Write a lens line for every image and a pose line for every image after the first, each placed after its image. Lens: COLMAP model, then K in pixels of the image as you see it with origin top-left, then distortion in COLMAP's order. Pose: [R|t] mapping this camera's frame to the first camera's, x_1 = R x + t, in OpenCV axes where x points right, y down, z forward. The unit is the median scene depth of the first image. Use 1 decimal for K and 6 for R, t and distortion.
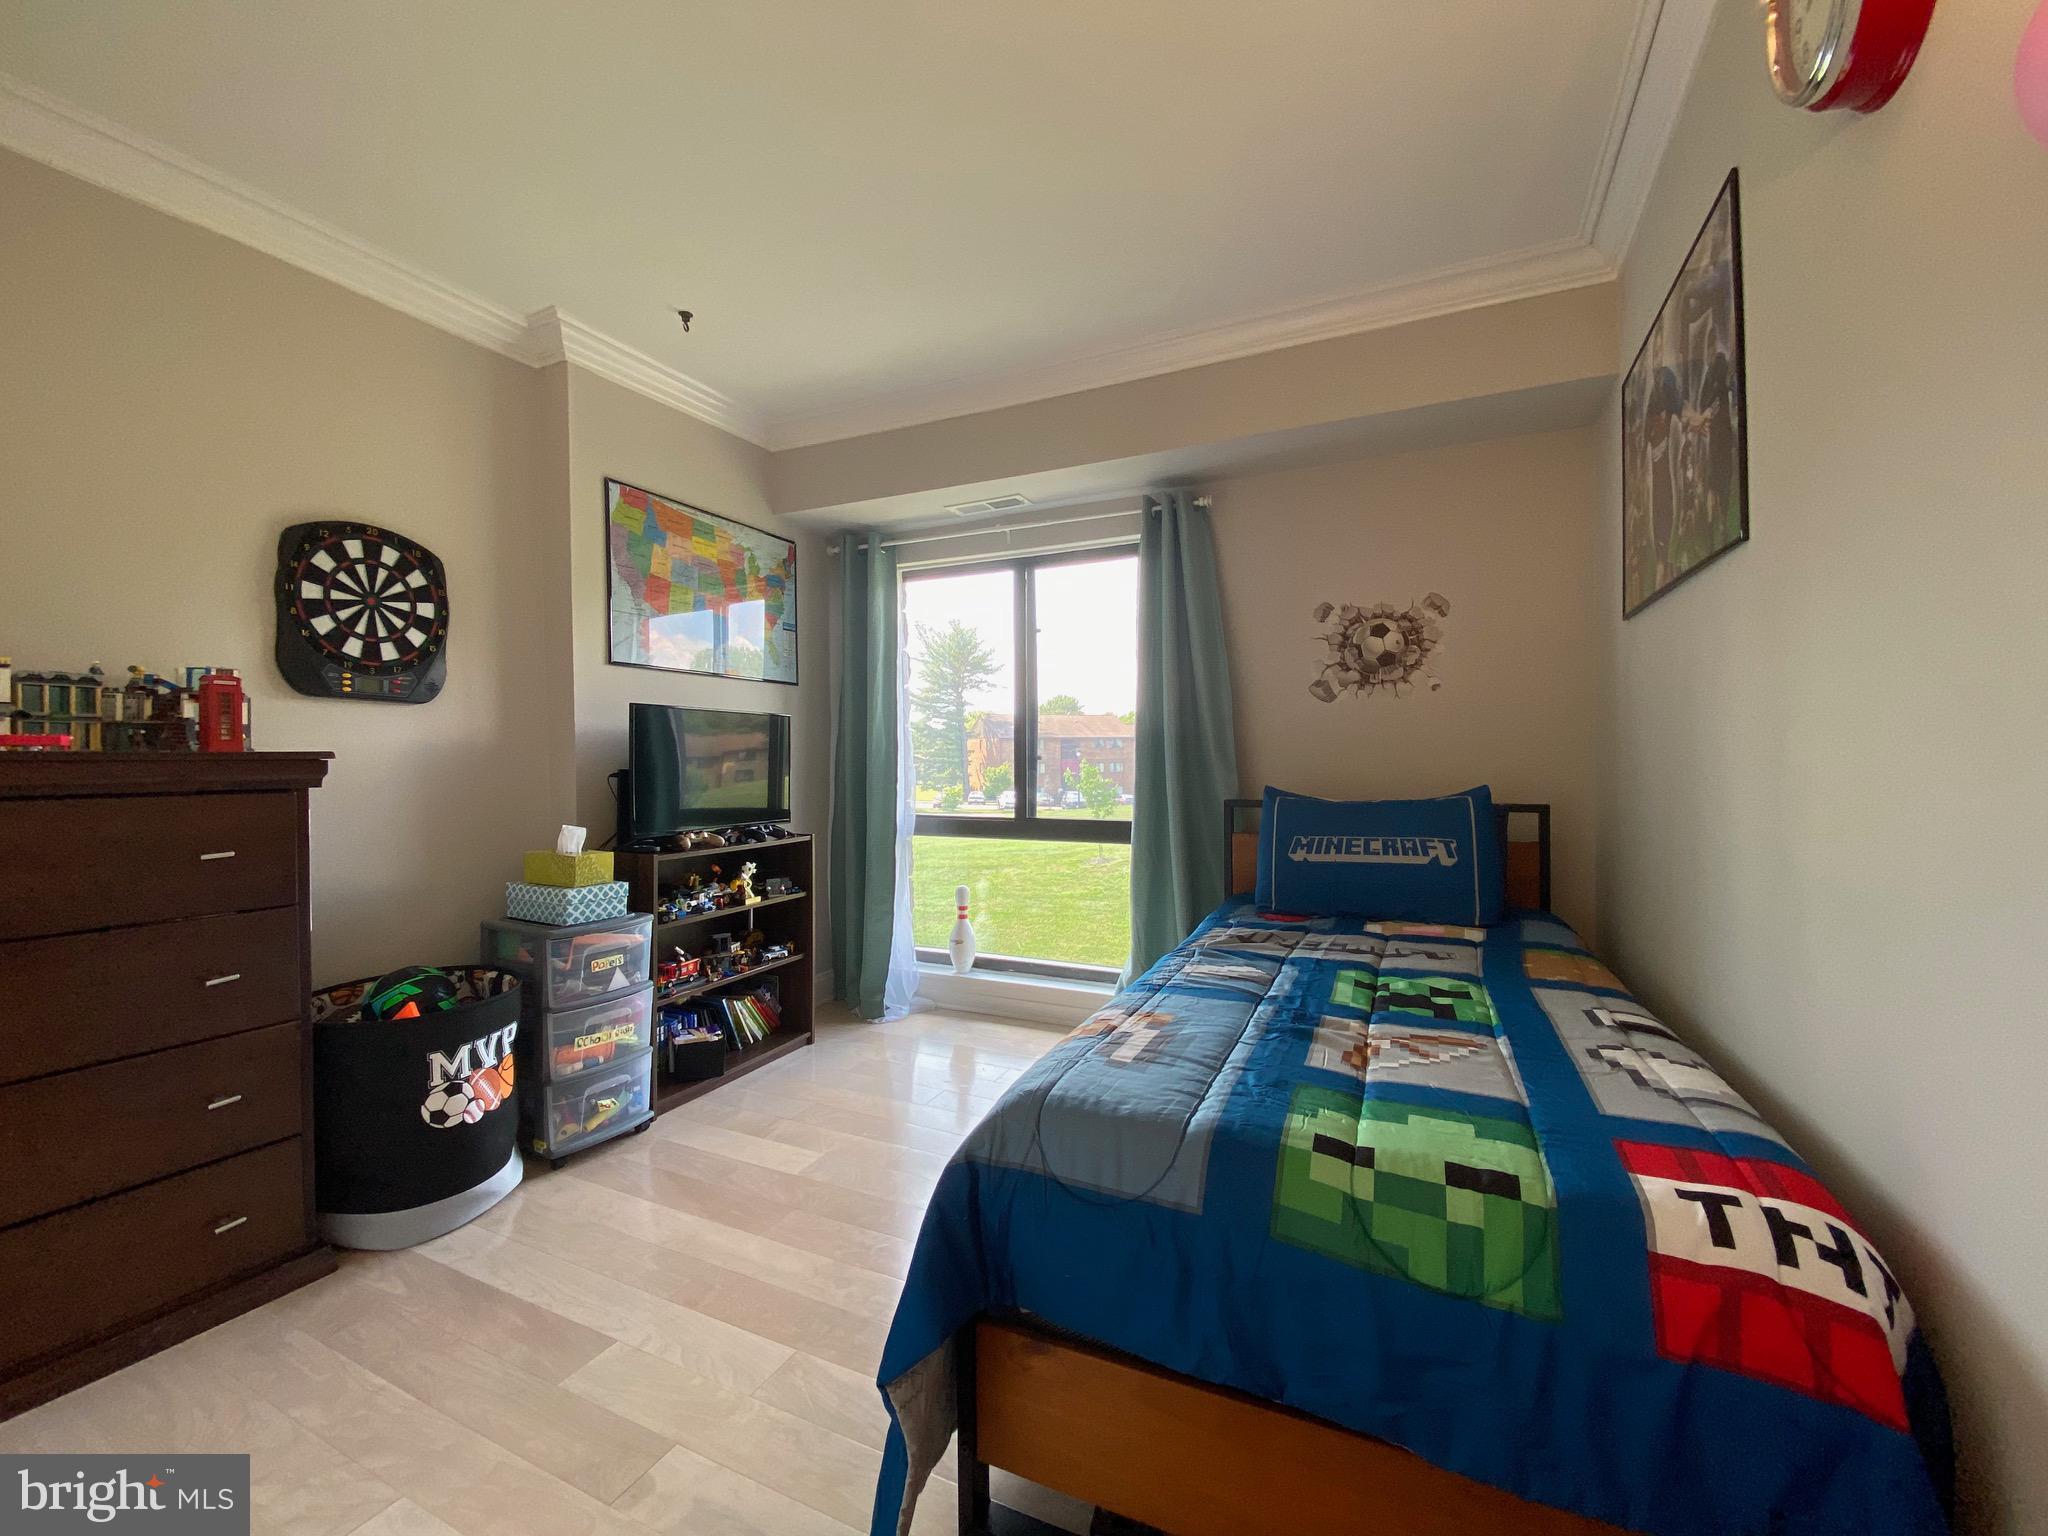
lens RADIAL K [[824.2, 0, 1018.2], [0, 824.2, 773.0], [0, 0, 1]] dist [0.000897, -0.014504]
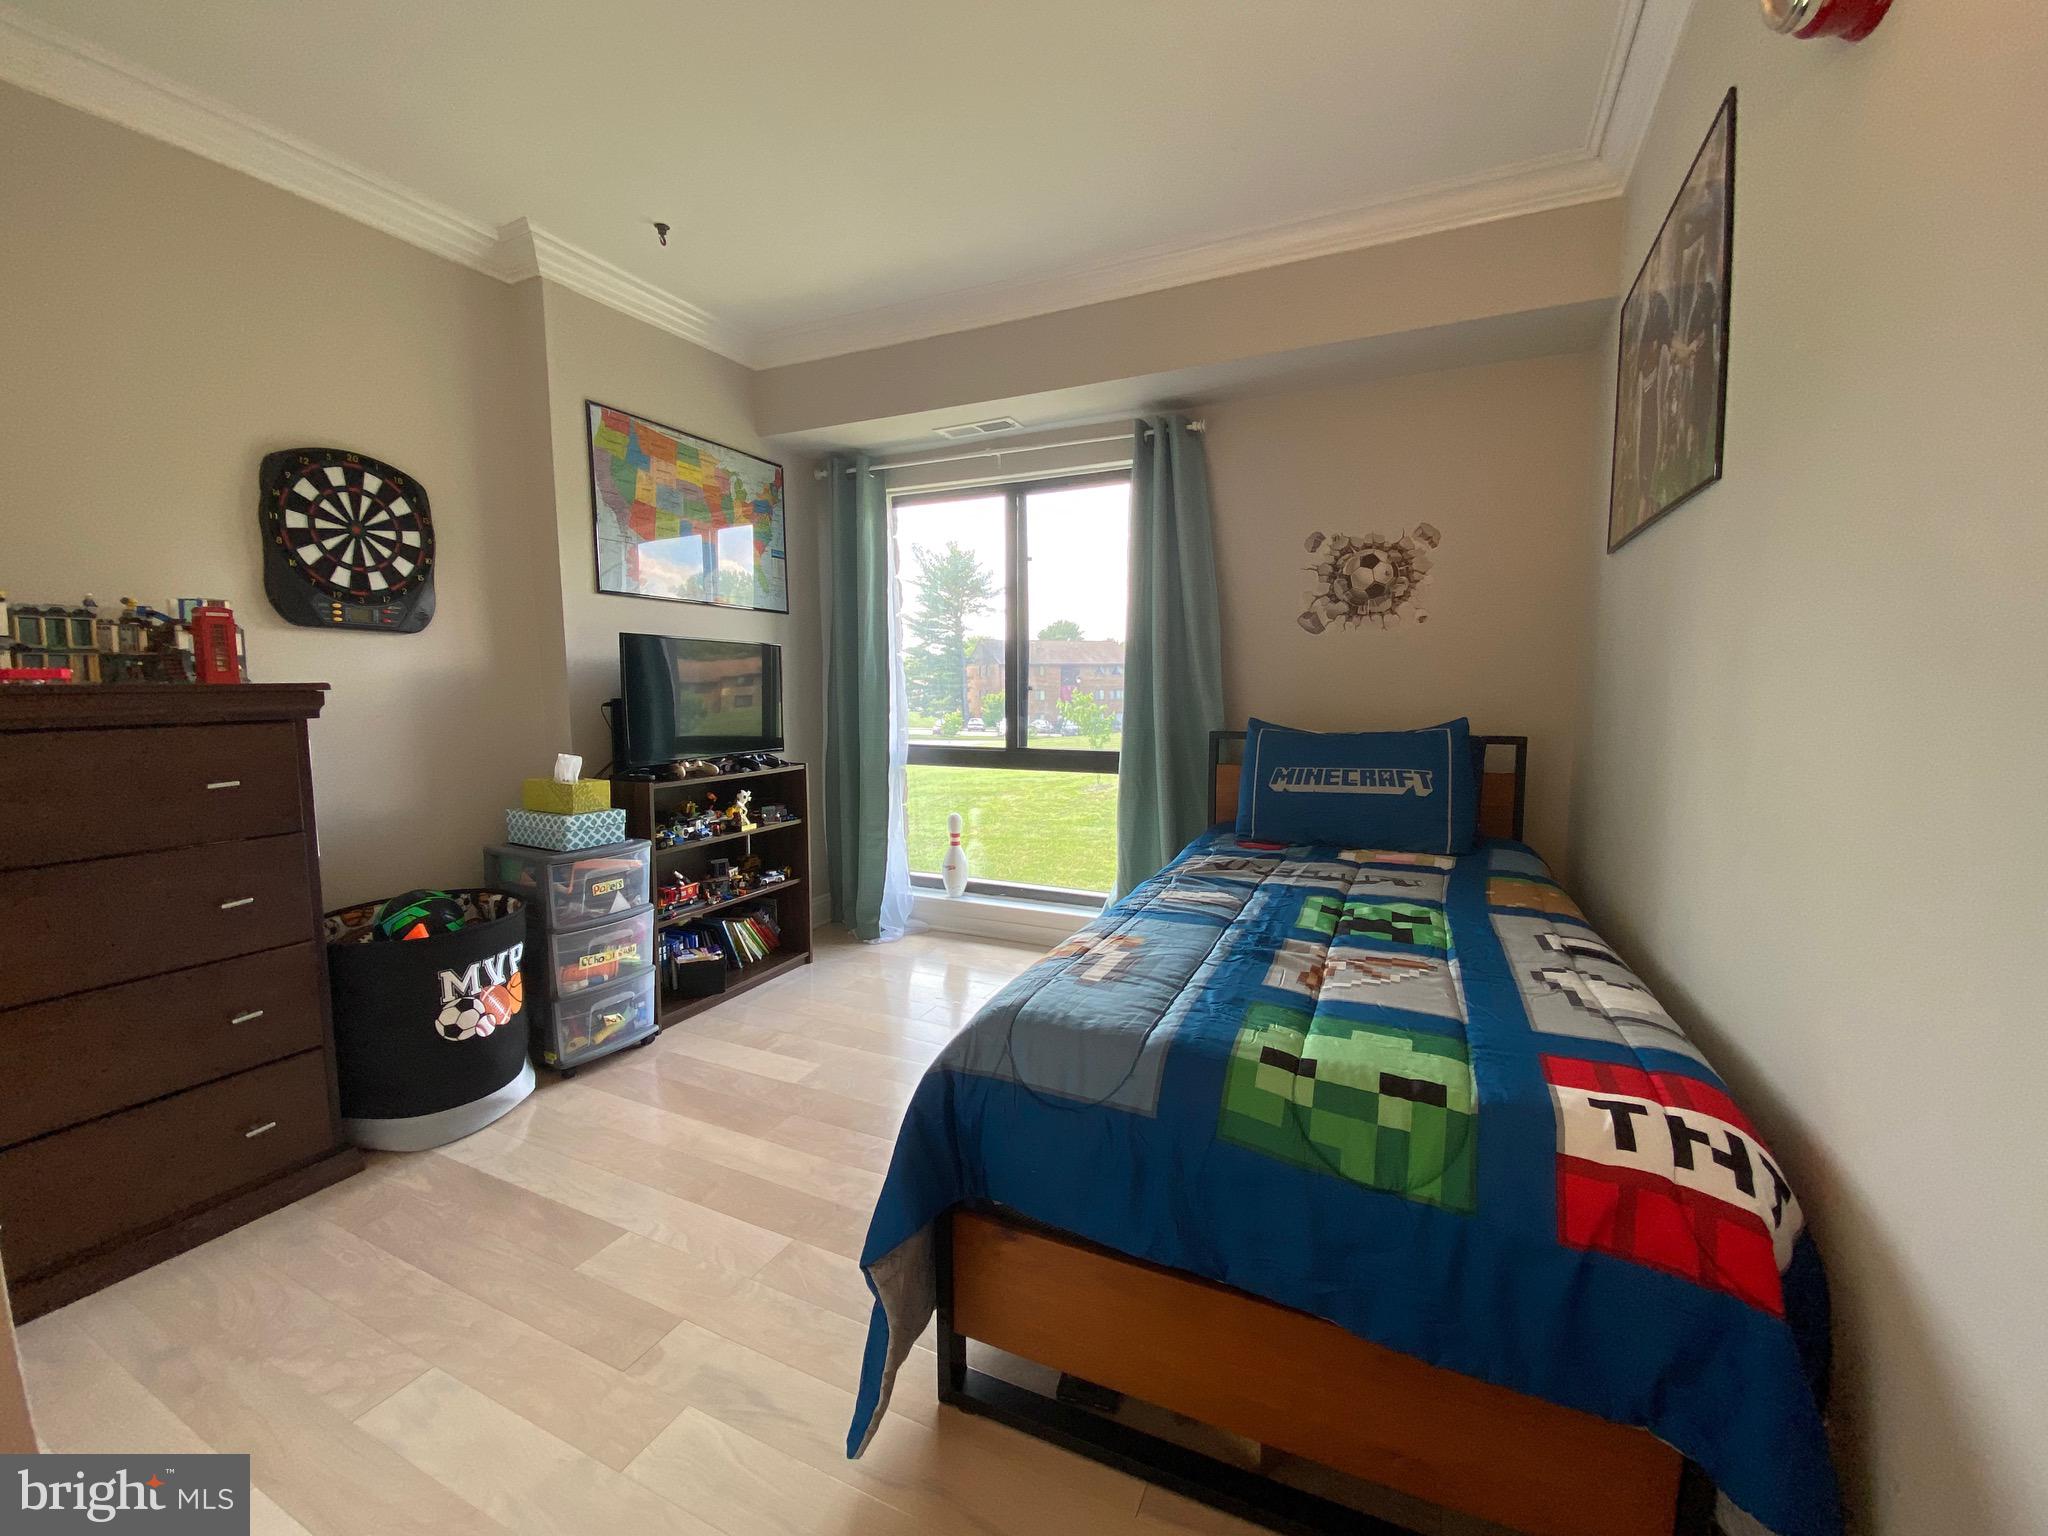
lens RADIAL K [[822.2, 0, 1018.5], [0, 822.2, 775.6], [0, 0, 1]] dist [0.001495, -0.015088]
pose [[0.999994, 0.003301, 0.000605, 0.018064], [-0.003342, 0.995727, 0.092280, -0.006321], [-0.000298, -0.092282, 0.995733, -0.018377]]
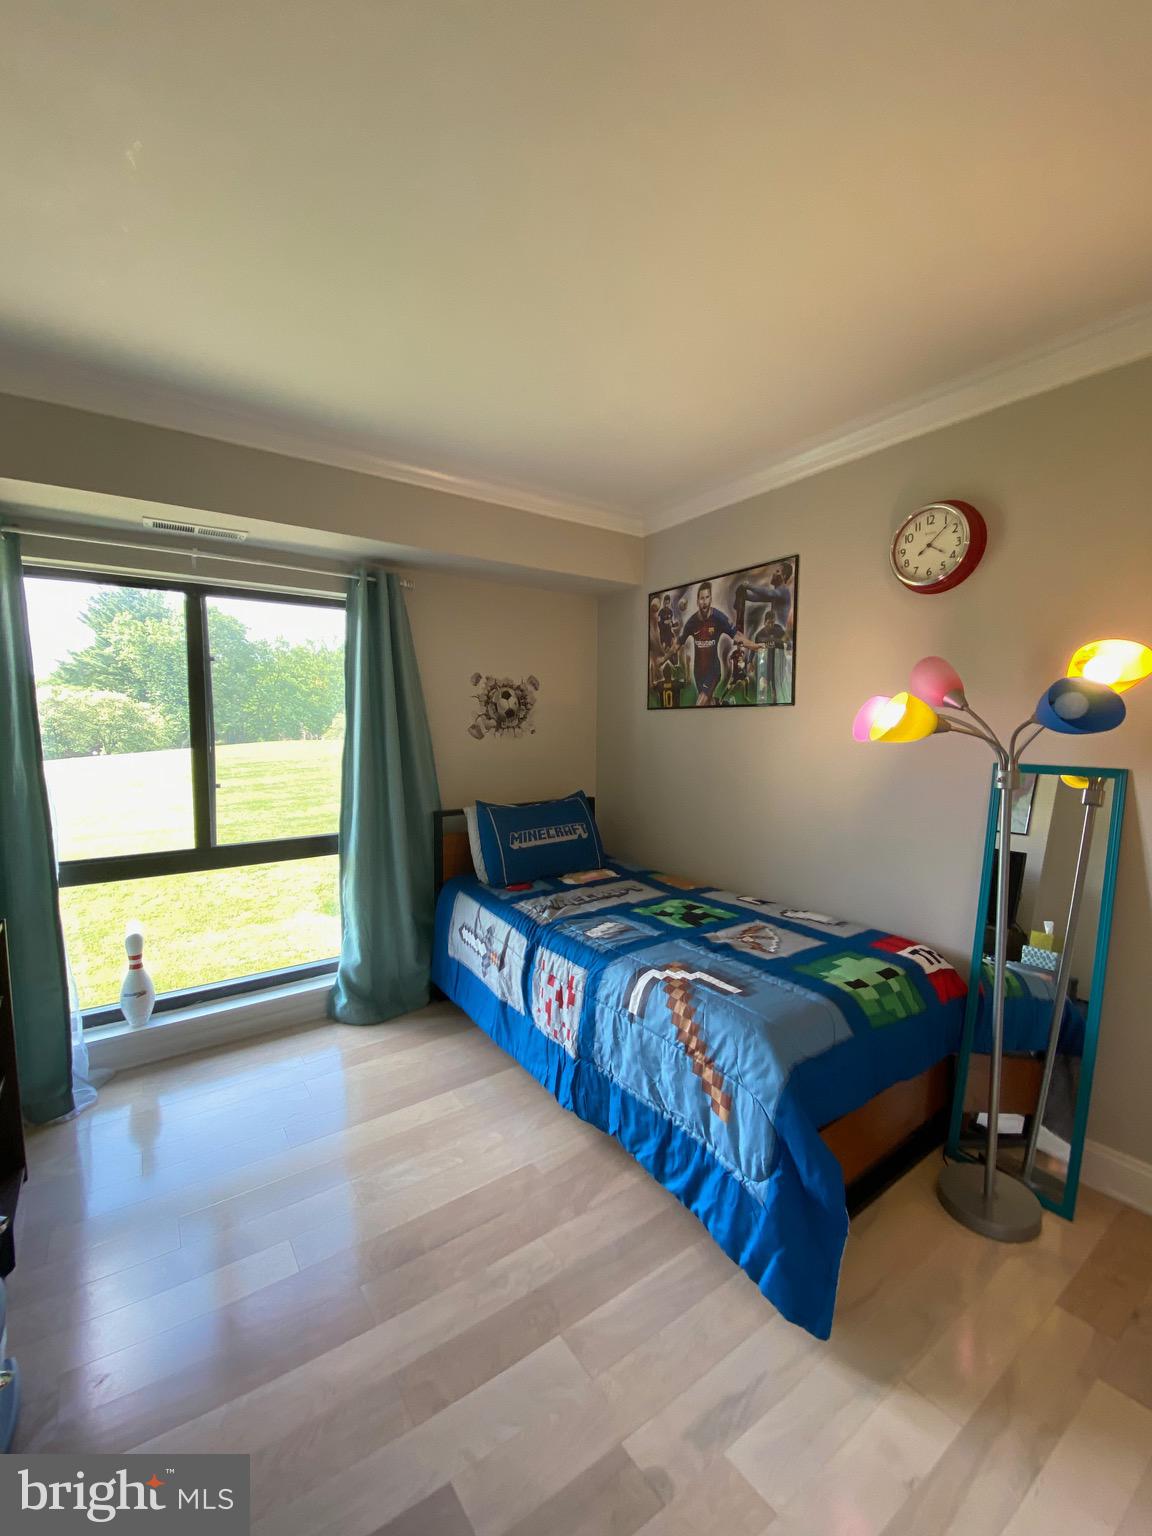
lens RADIAL K [[613.3, 0, 577.3], [0, 613.3, 765.2], [0, 0, 1]] dist [0.034797, -0.030714]
pose [[0.479289, -0.054742, 0.875948, -0.705945], [0.012544, 0.998378, 0.055530, -0.131459], [-0.877567, -0.015627, 0.479198, 0.397817]]
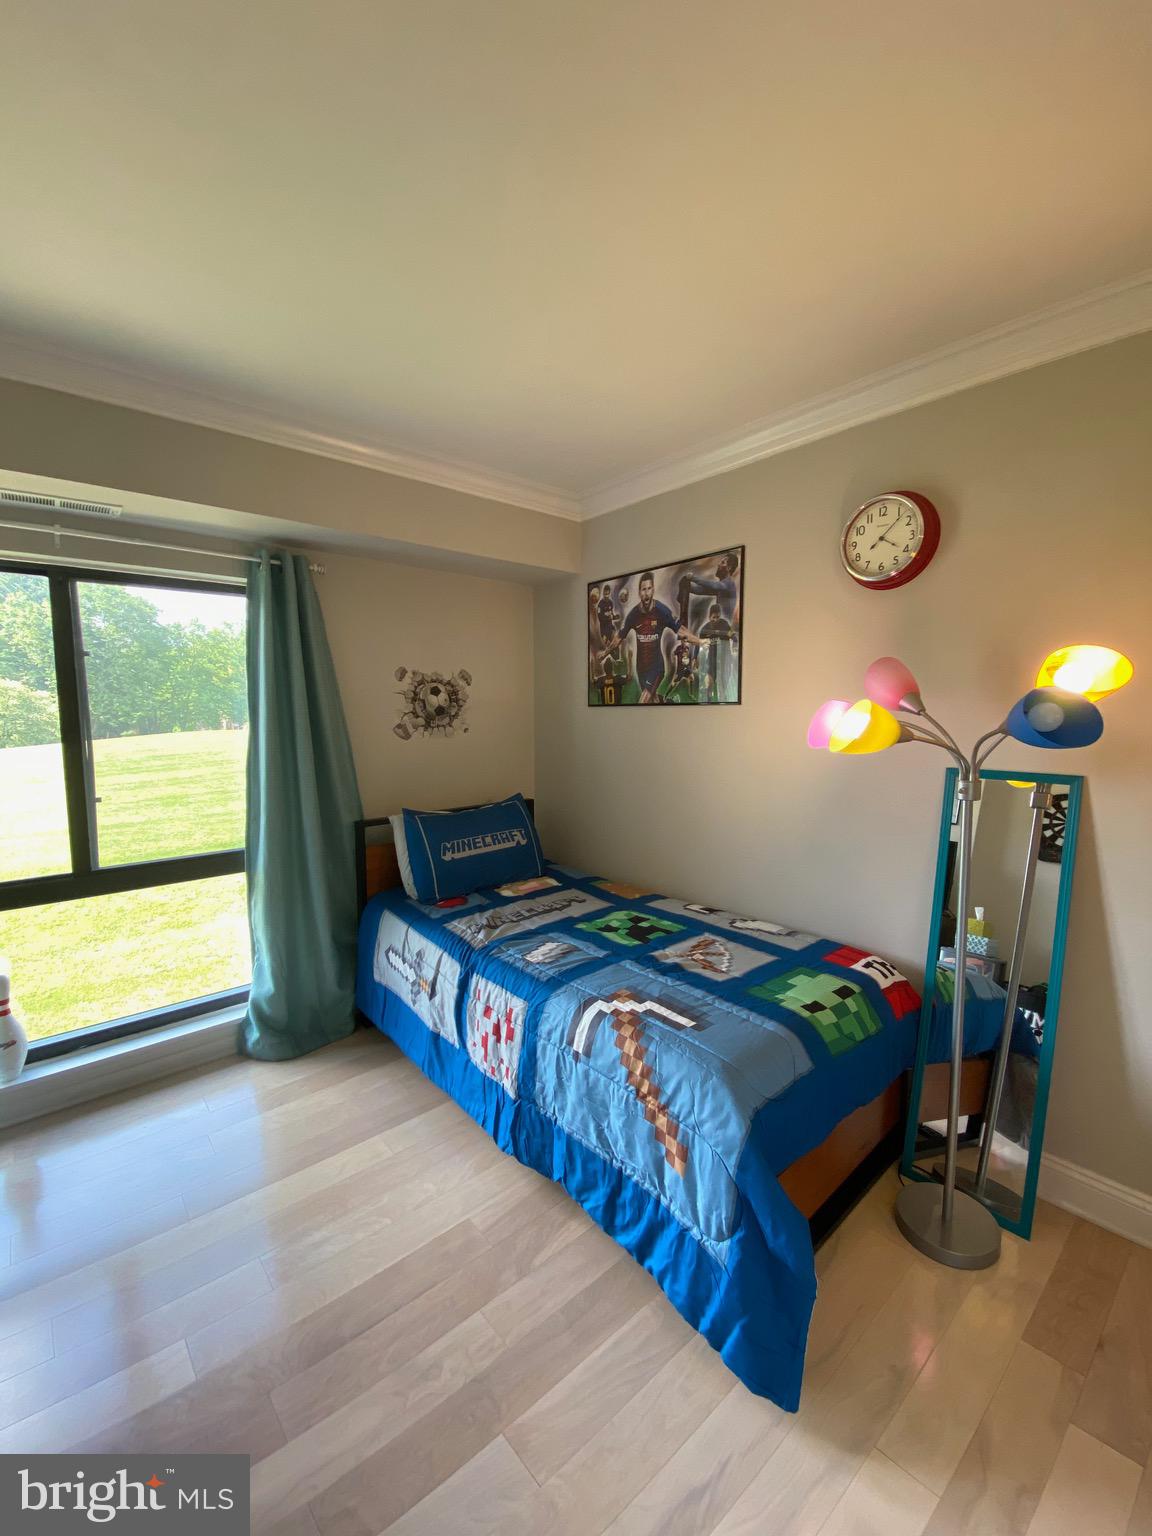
lens RADIAL K [[613.3, 0, 577.3], [0, 613.3, 765.2], [0, 0, 1]] dist [0.034797, -0.030714]
pose [[0.388928, -0.080831, 0.917715, -0.623786], [0.019927, 0.996649, 0.079338, -0.159581], [-0.921053, -0.012569, 0.389235, 0.437128]]
